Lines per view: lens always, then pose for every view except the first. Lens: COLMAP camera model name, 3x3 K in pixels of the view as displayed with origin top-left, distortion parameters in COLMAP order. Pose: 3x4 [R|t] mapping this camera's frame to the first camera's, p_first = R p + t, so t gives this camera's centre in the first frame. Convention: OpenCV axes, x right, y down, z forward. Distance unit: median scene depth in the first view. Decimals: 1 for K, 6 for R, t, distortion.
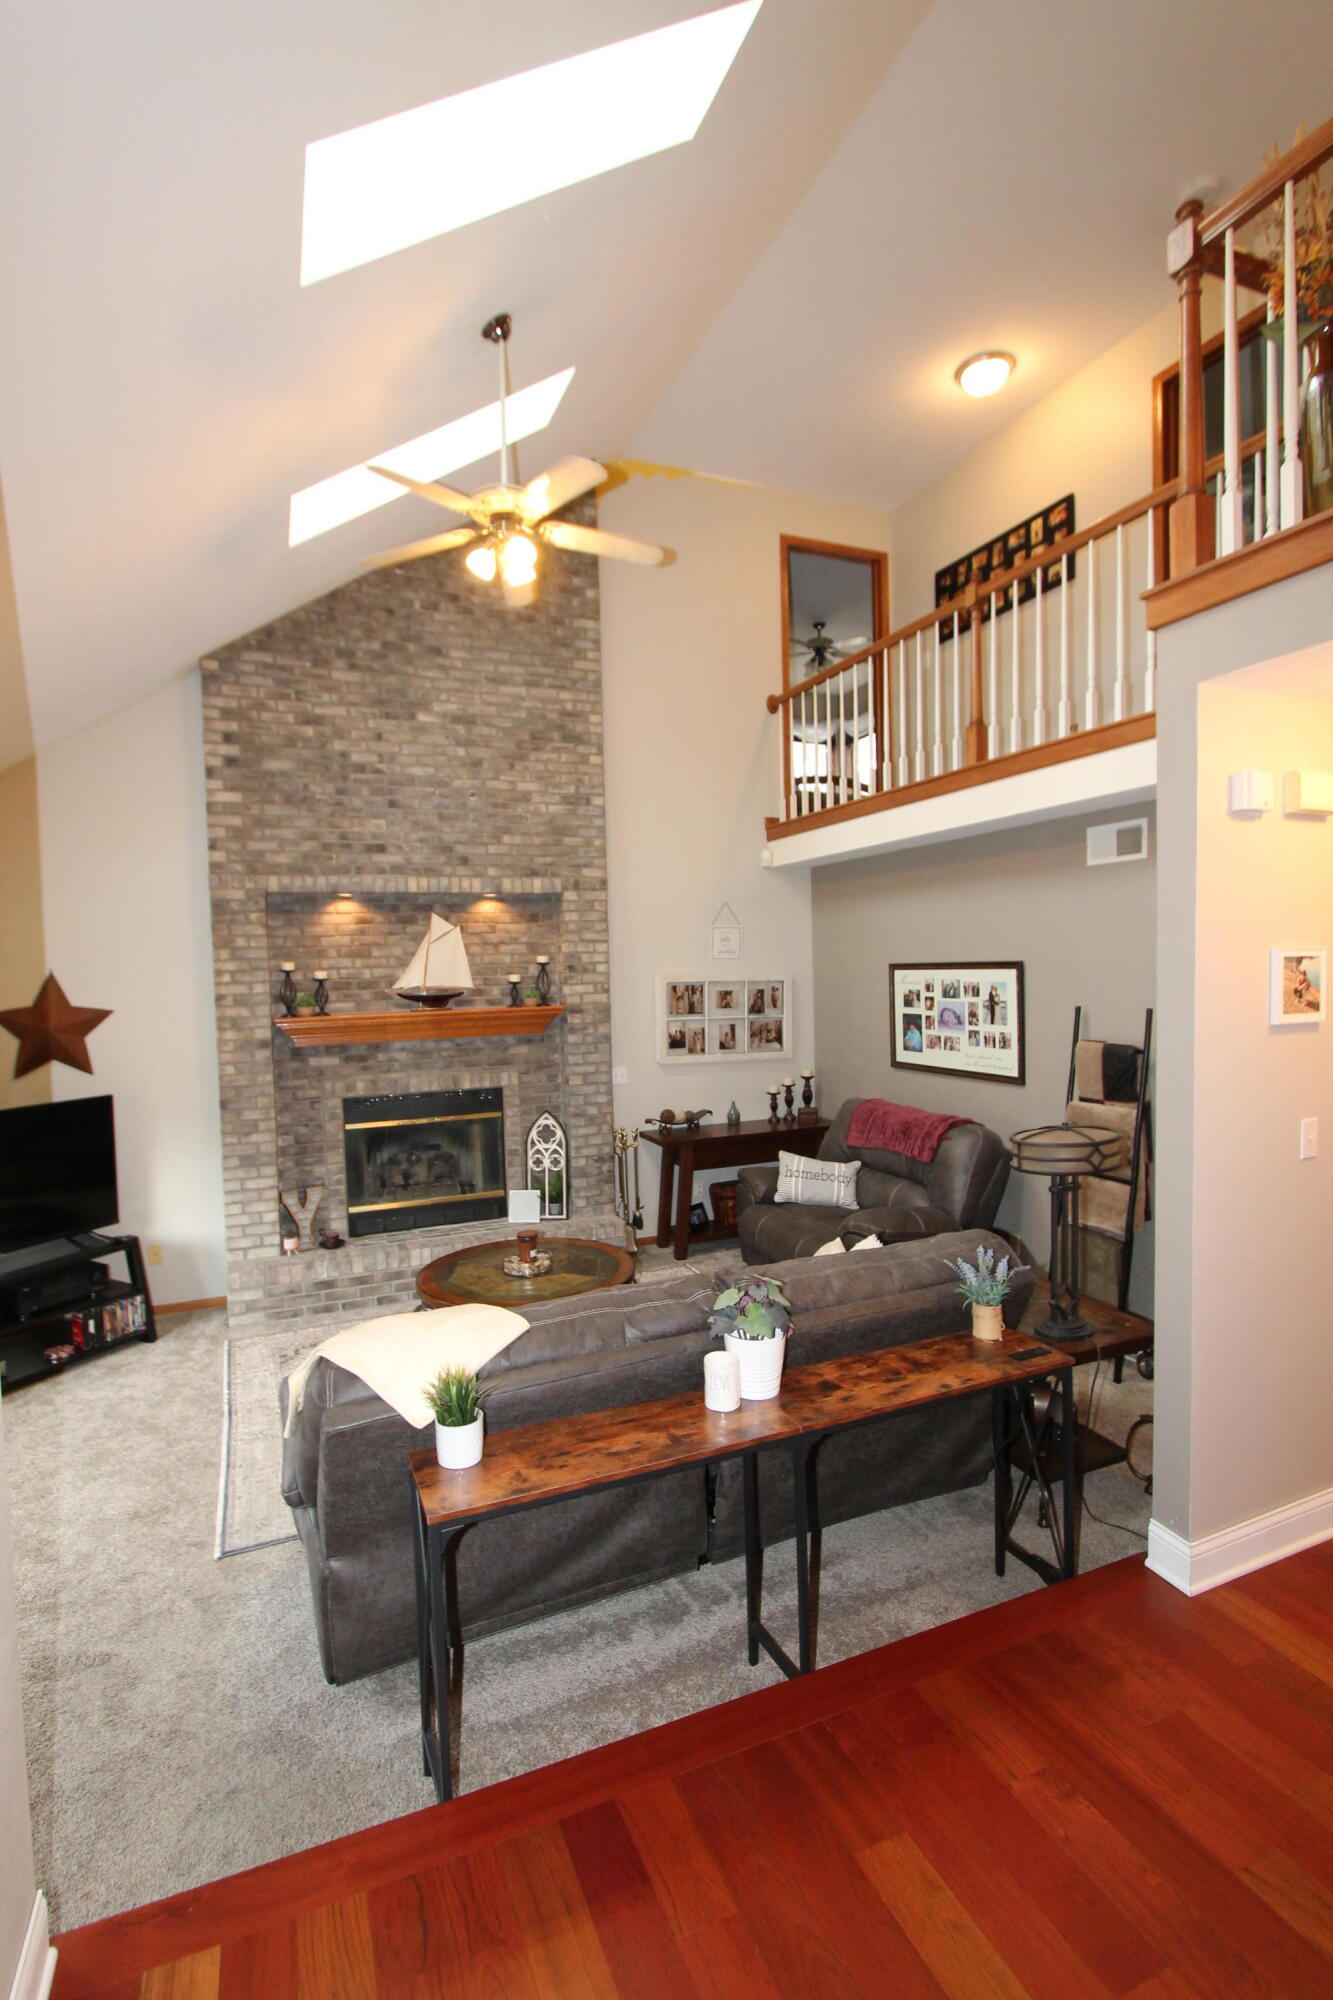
lens RADIAL K [[931.2, 0, 645.3], [0, 931.2, 1004.8], [0, 0, 1]] dist [-0.016857, 0.000986]
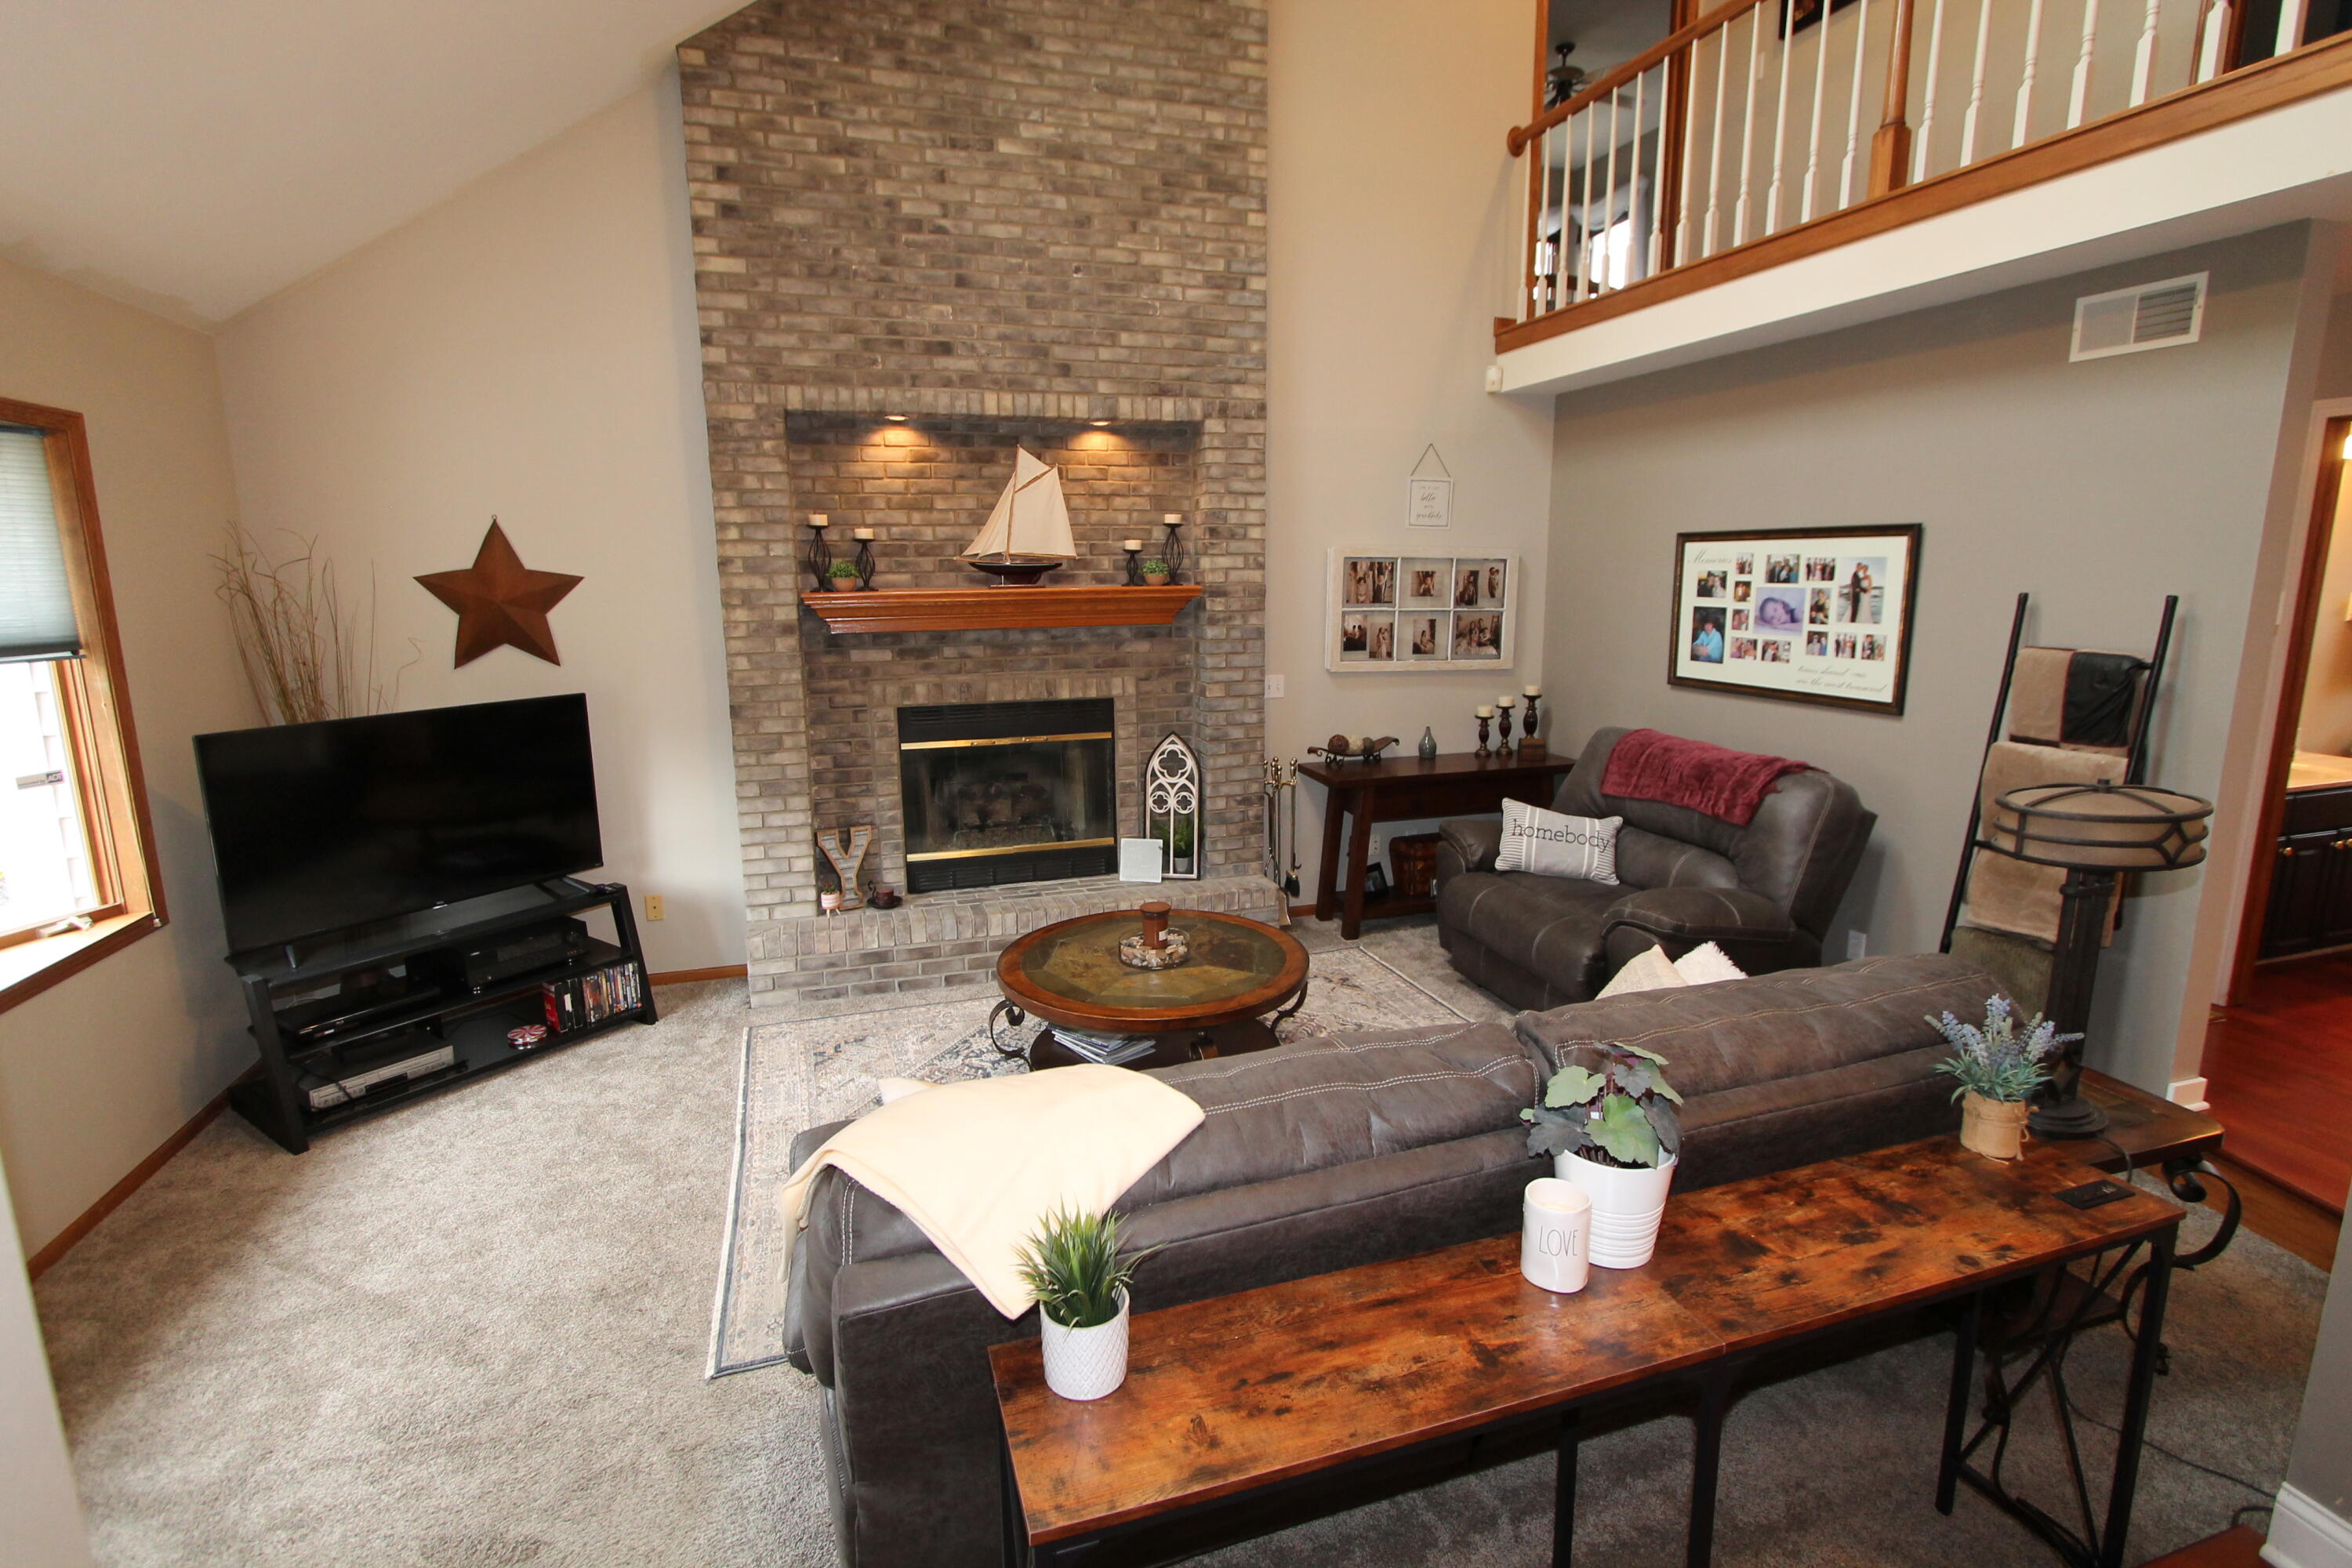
lens RADIAL K [[1099.4, 0, 1174.1], [0, 1099.4, 763.4], [0, 0, 1]] dist [-0.009967, -0.000456]
pose [[0.996584, 0.031160, -0.076482, -0.042122], [-0.020223, 0.989971, 0.139819, 0.019478], [0.080072, -0.137795, 0.987219, 0.161849]]
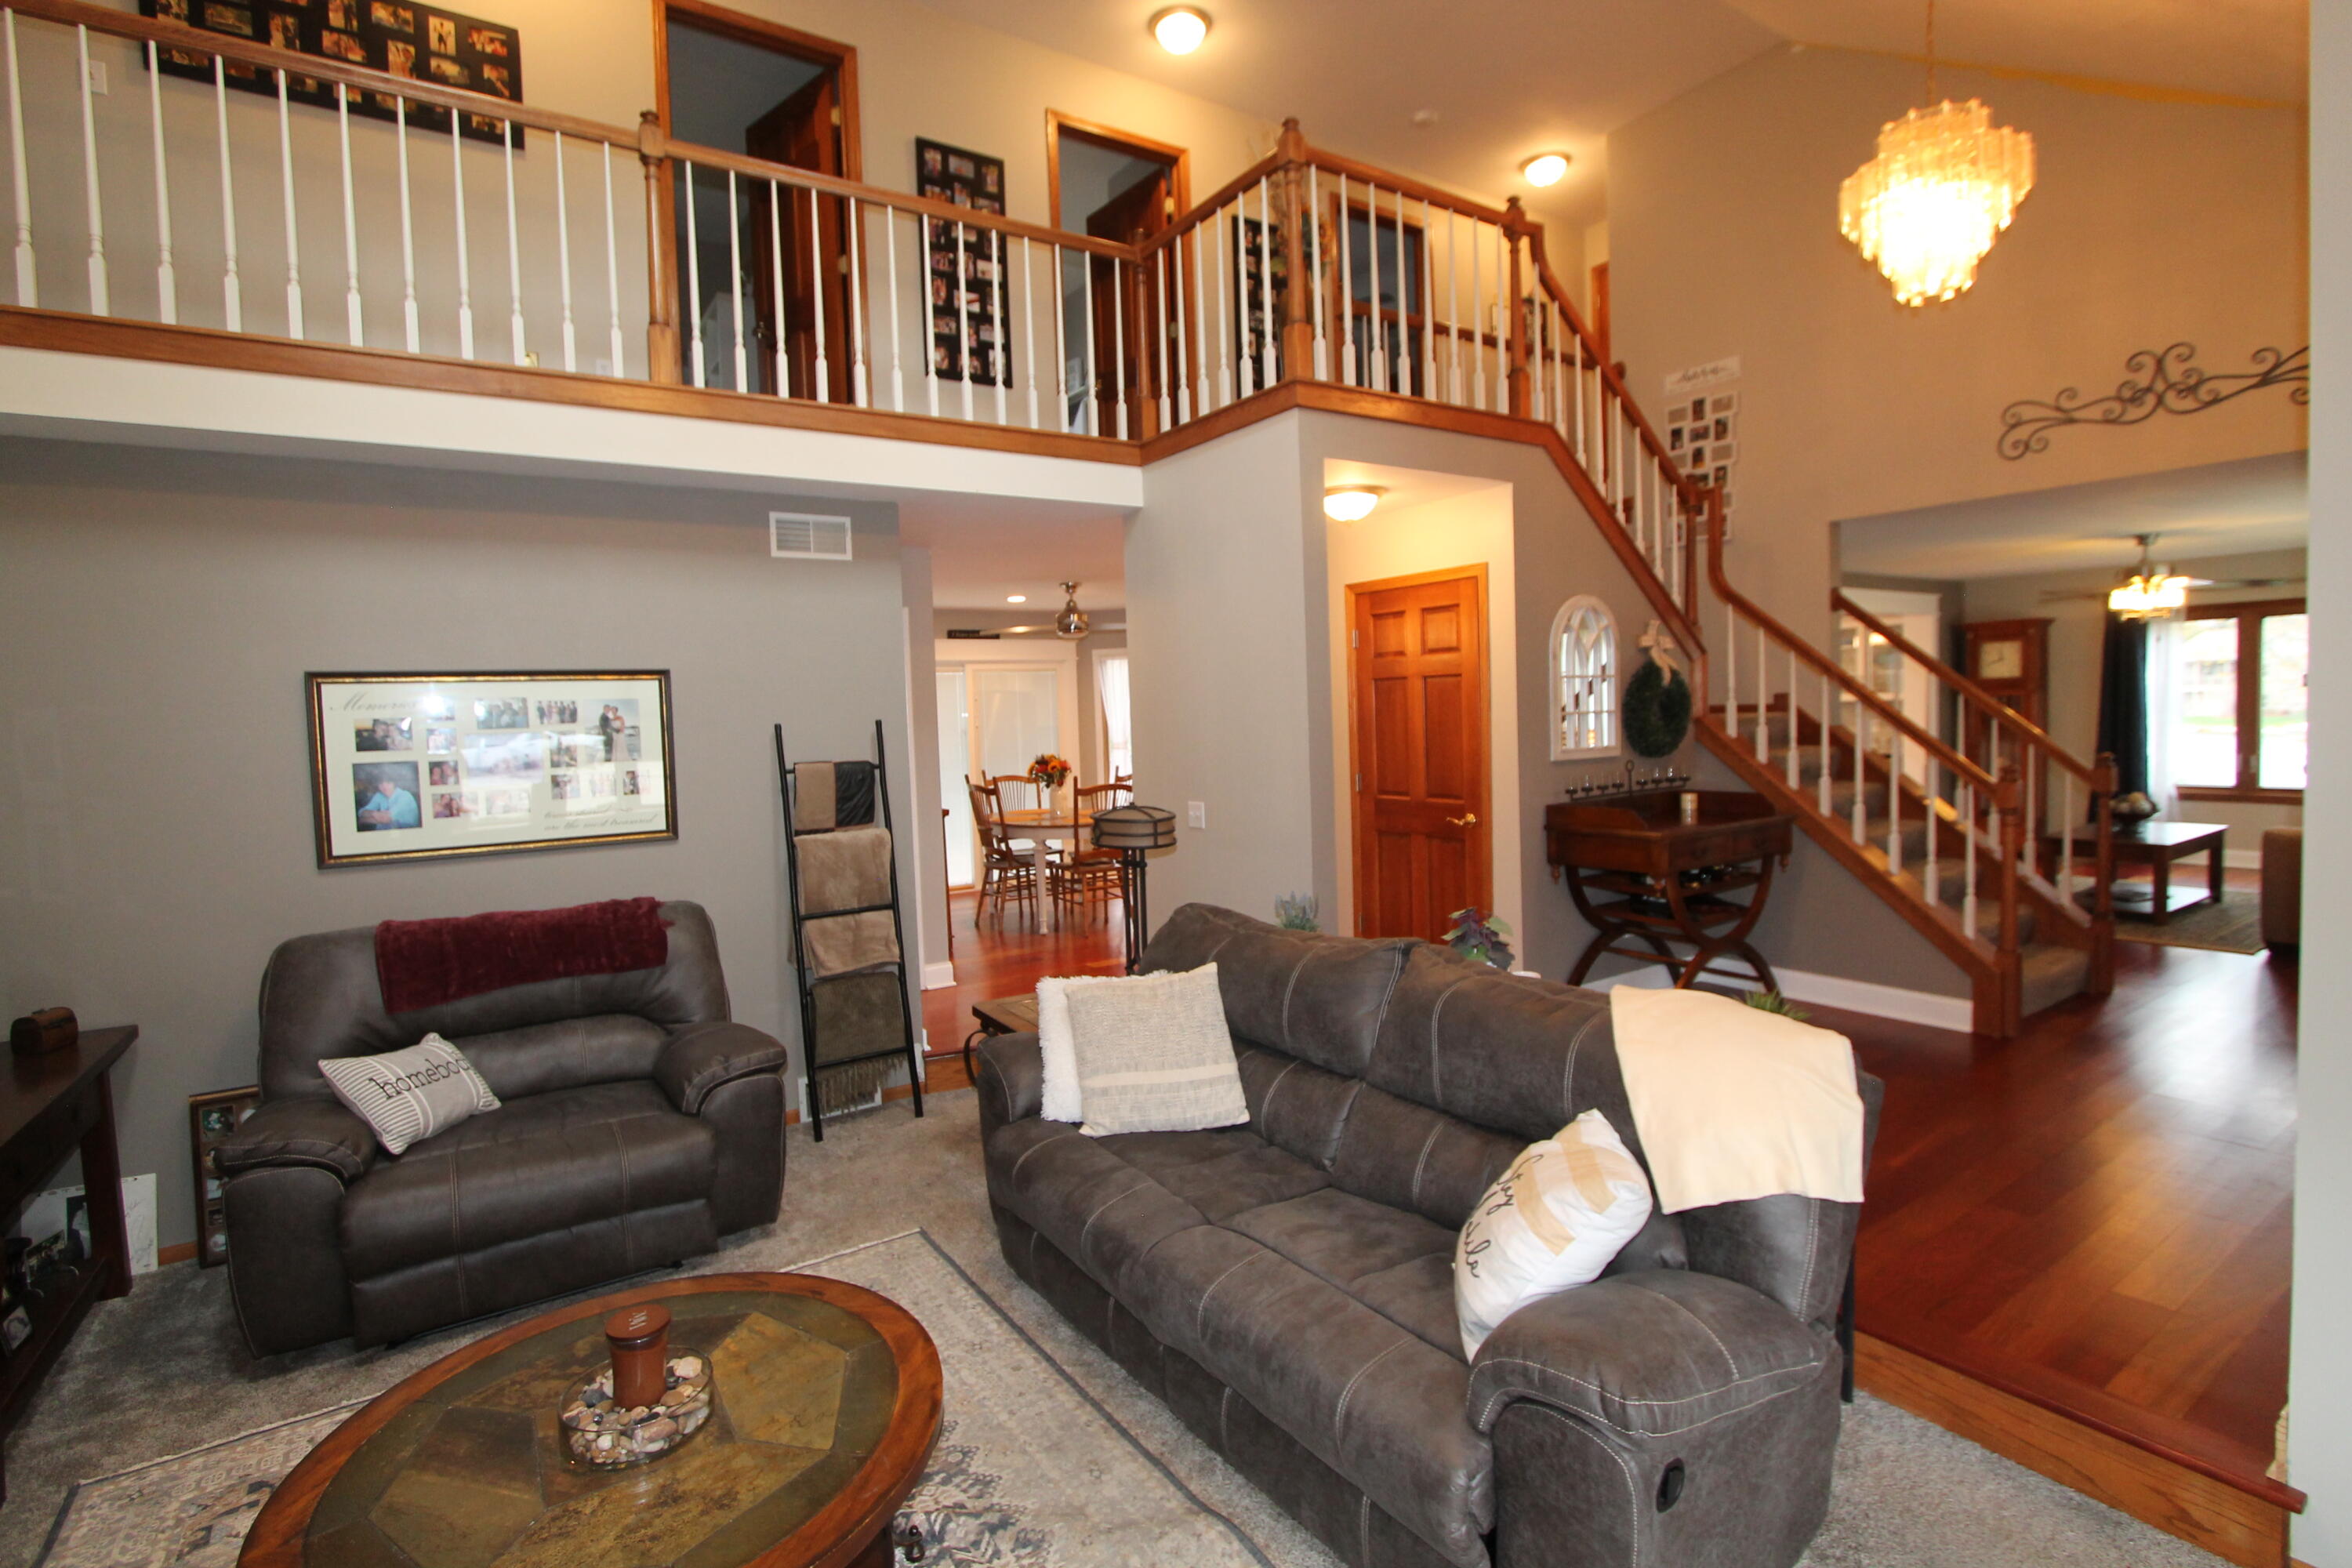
lens RADIAL K [[1097.2, 0, 1173.0], [0, 1097.2, 767.6], [0, 0, 1]] dist [-0.017291, 0.003217]
pose [[-0.192726, -0.017453, 0.981097, -0.458380], [0.077192, 0.996474, 0.032890, 0.028843], [-0.978212, 0.082071, -0.190699, 0.685628]]
